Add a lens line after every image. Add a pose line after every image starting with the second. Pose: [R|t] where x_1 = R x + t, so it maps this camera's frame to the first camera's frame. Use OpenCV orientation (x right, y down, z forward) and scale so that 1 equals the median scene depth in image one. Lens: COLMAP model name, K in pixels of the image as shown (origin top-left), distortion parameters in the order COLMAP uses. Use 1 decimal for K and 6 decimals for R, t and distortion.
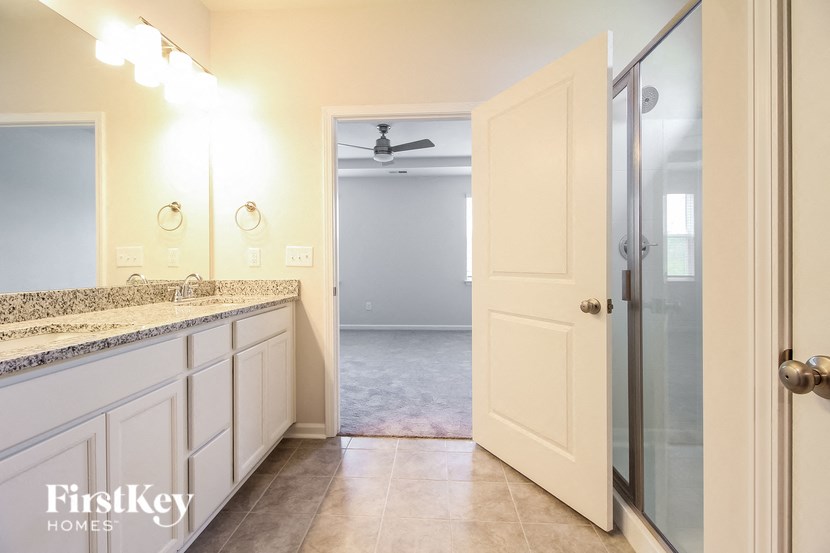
lens RADIAL K [[381.4, 0, 415.1], [0, 381.4, 266.0], [0, 0, 1]] dist [0.018205, -0.000062]
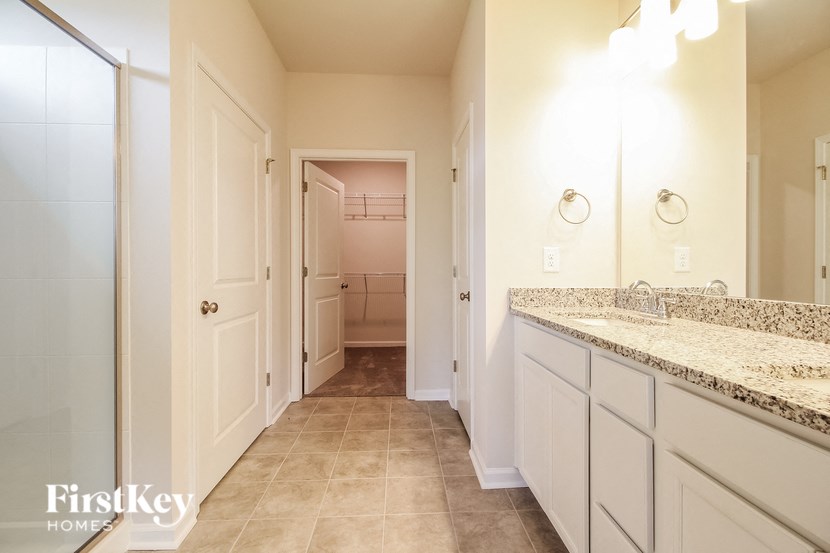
lens RADIAL K [[381.4, 0, 415.1], [0, 381.4, 266.0], [0, 0, 1]] dist [0.018205, -0.000062]
pose [[-0.994430, 0.003514, -0.105340, -0.100519], [0.003896, 0.999987, -0.003413, -0.009539], [0.105327, -0.003804, -0.994430, 1.680153]]
